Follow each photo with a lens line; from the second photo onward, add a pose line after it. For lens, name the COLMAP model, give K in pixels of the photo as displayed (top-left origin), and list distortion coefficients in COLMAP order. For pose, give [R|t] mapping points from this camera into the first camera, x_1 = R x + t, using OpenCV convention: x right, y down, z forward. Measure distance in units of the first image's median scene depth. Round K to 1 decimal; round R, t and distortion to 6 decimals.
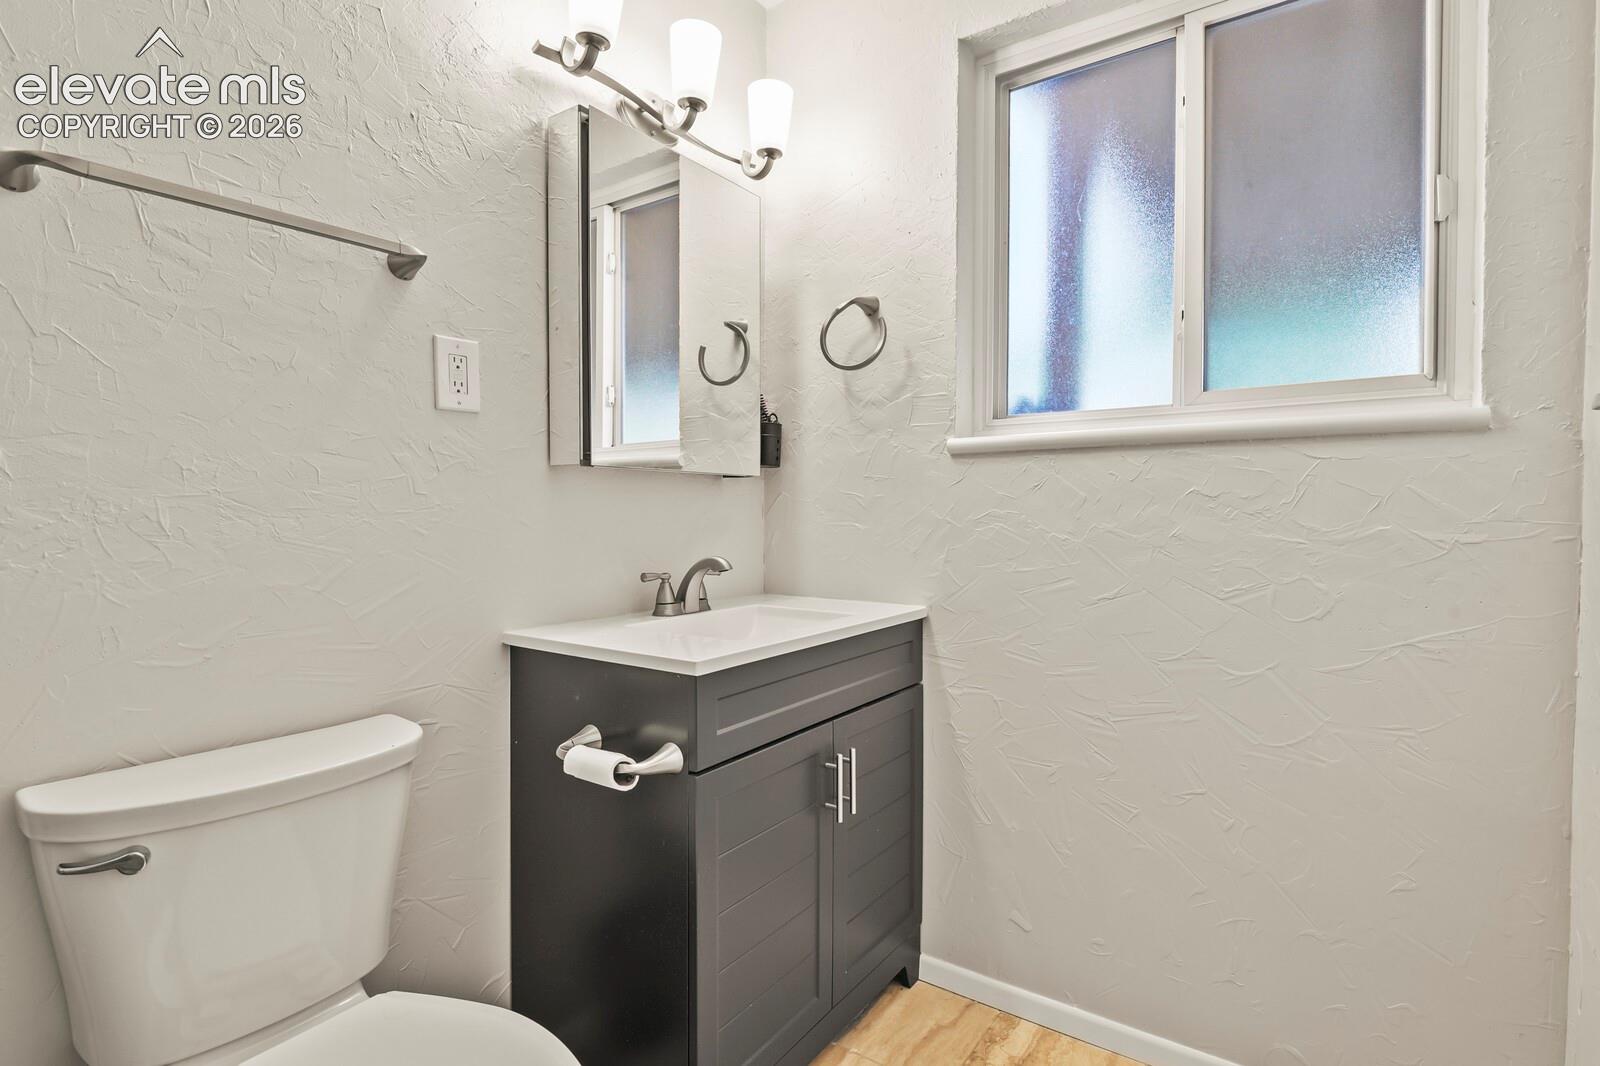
lens RADIAL K [[775.5, 0, 800.0], [0, 775.5, 533.0], [0, 0, 1]] dist [-0.001066, -0.001129]
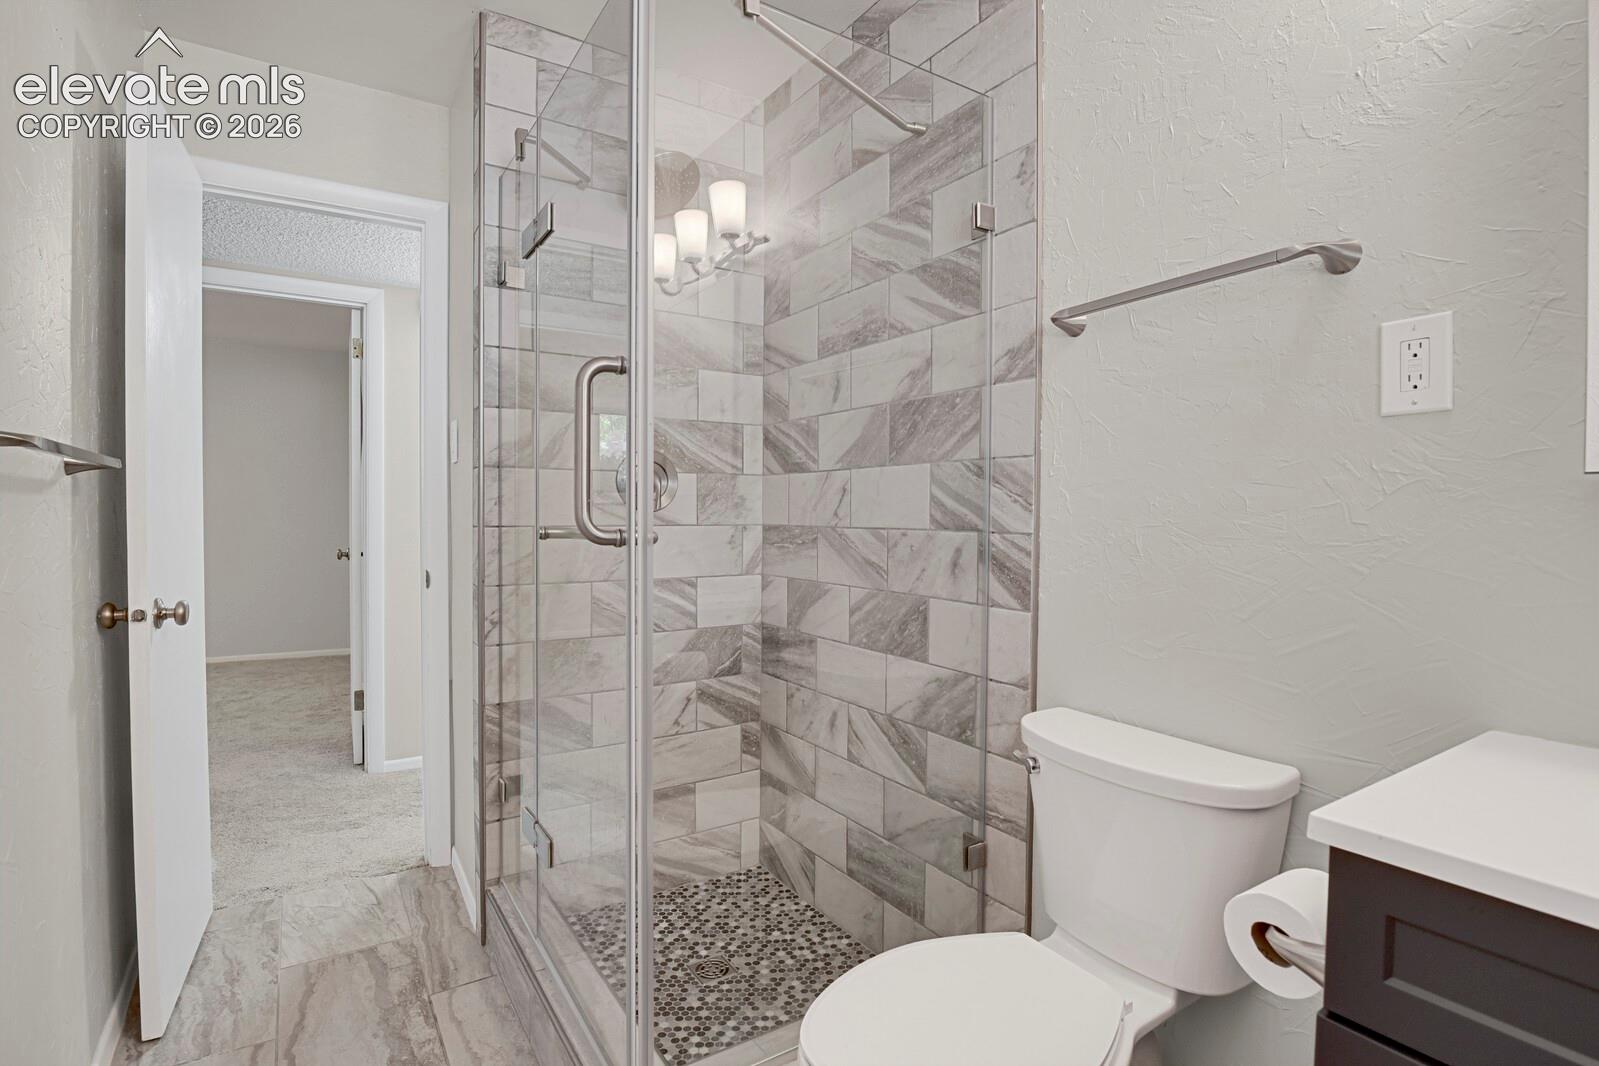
lens RADIAL K [[775.0, 0, 799.5], [0, 775.0, 533.0], [0, 0, 1]] dist [-0.001066, -0.001129]
pose [[-0.369436, 0.021517, -0.929007, 0.526786], [-0.032669, 0.998813, 0.036125, -0.054369], [0.928682, 0.043695, -0.368295, 0.802764]]
